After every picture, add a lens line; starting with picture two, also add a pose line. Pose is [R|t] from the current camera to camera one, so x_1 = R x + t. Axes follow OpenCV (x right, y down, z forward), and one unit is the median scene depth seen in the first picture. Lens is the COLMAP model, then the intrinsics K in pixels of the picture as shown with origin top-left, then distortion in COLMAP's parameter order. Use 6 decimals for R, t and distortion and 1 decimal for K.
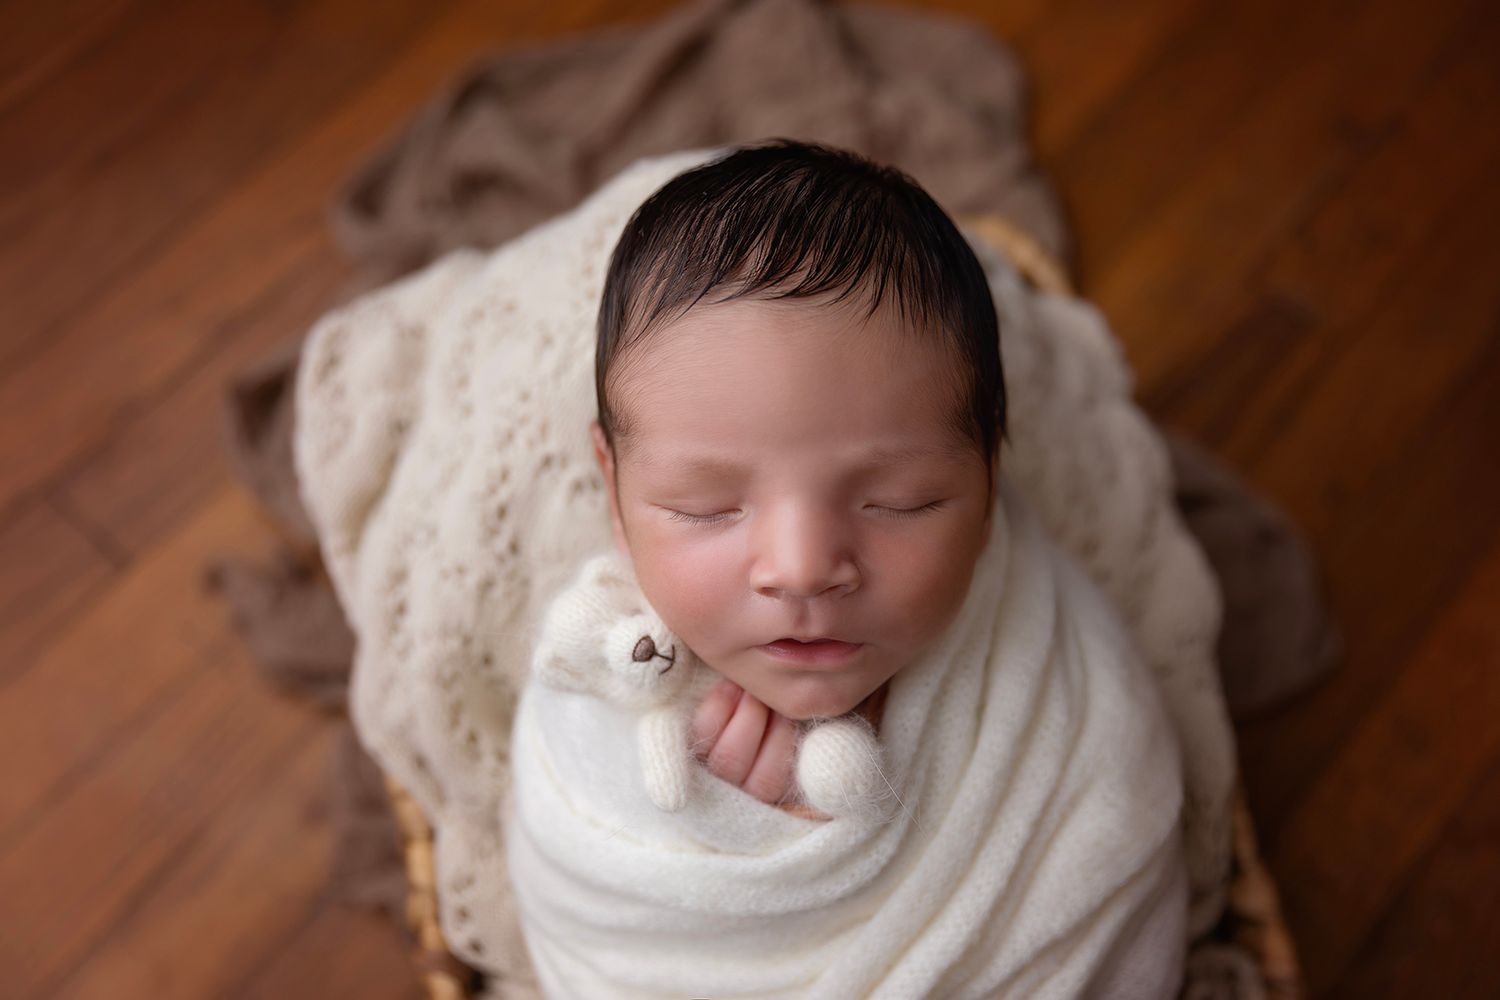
lens RADIAL K [[1713.8, 0, 750.0], [0, 1713.8, 500.0], [0, 0, 1]] dist [0.005332, 0.002086]
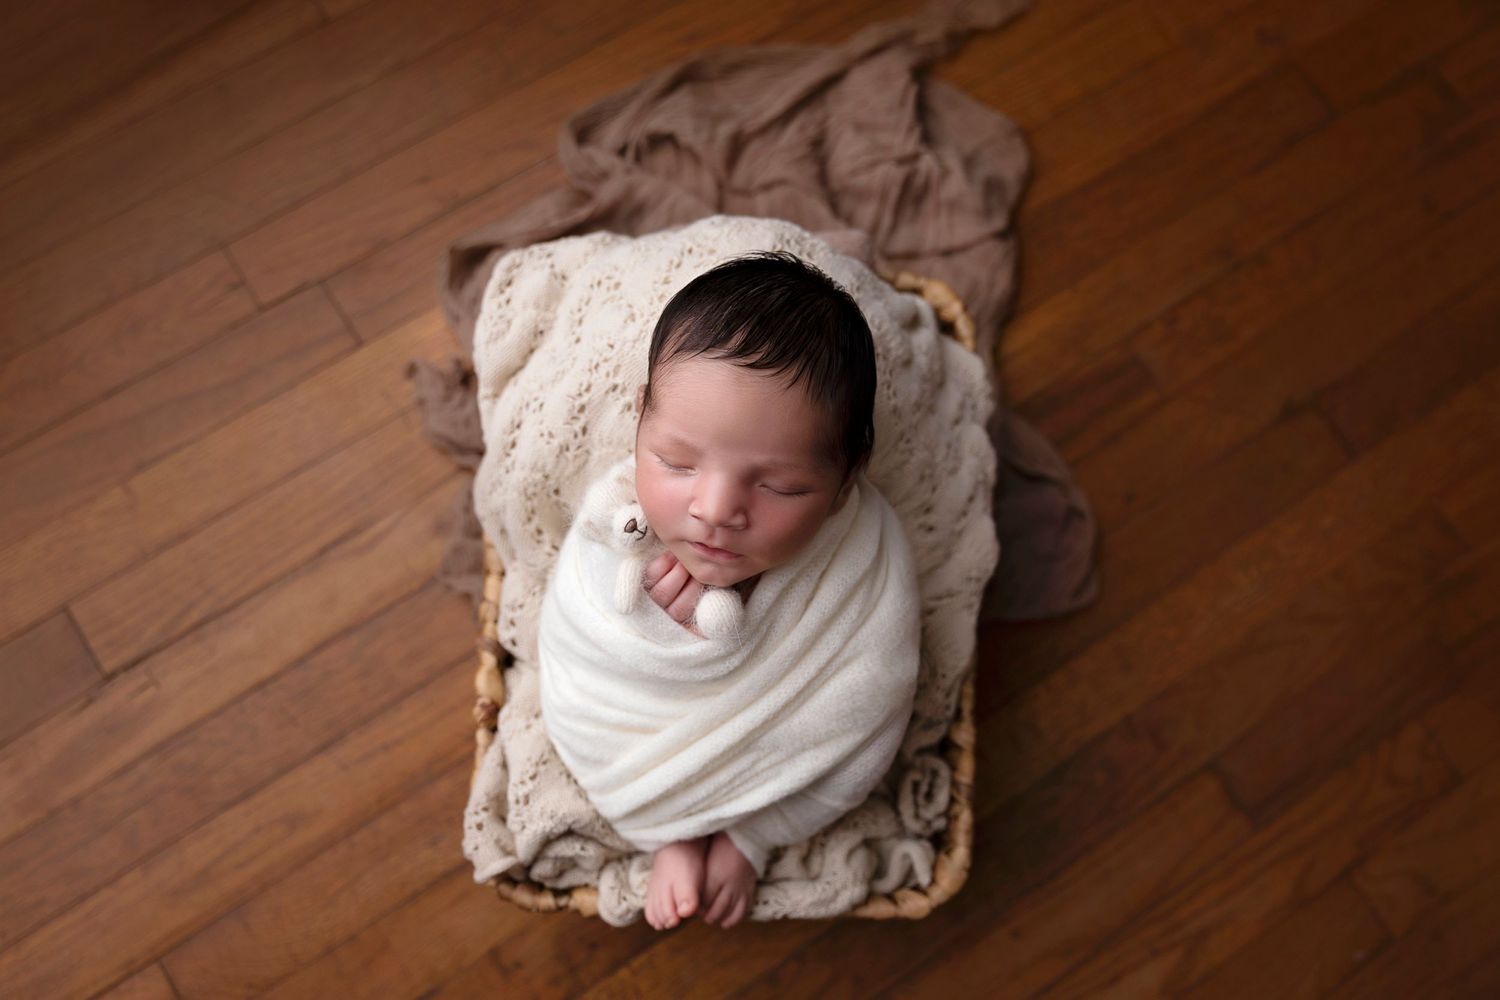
lens RADIAL K [[1360.1, 0, 750.0], [0, 1360.1, 500.0], [0, 0, 1]] dist [0.006761, 0.002404]
pose [[0.965880, 0.257516, -0.027601, 0.089436], [-0.250536, 0.956036, 0.152404, -0.180332], [0.065634, -0.140289, 0.987933, -0.389328]]
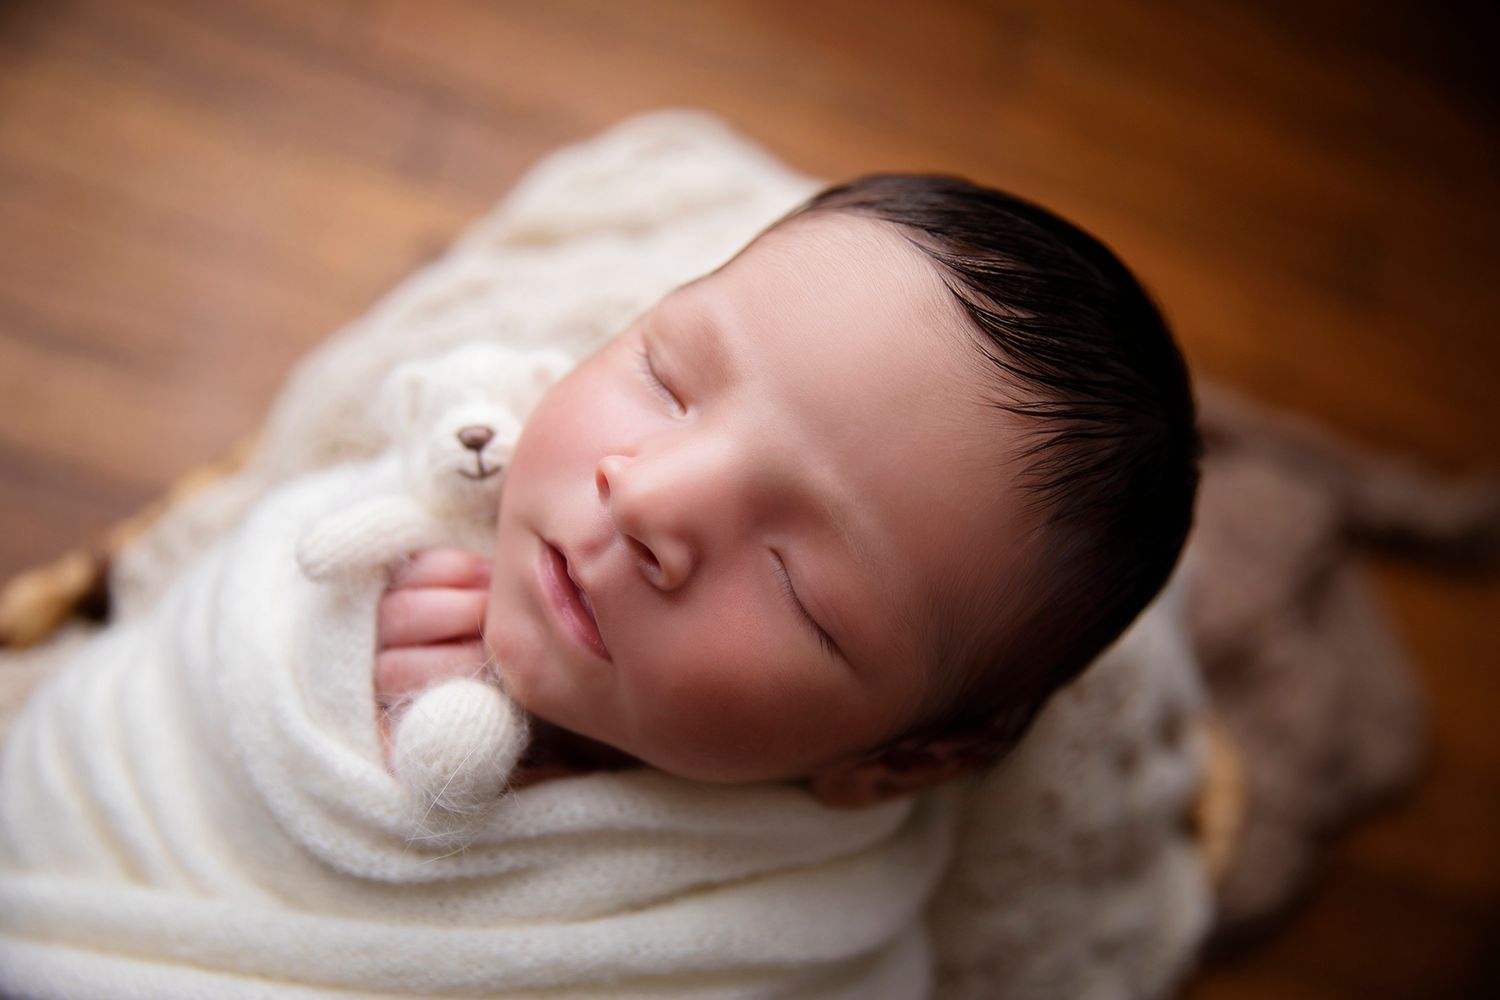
lens RADIAL K [[1699.2, 0, 751.0], [0, 1699.2, 467.5], [0, 0, 1]] dist [-0.132720, 0.382864]
pose [[0.489872, 0.826544, -0.277219, 0.206954], [-0.868799, 0.489187, -0.076711, 0.044342], [0.072207, 0.278426, 0.957740, 0.283087]]
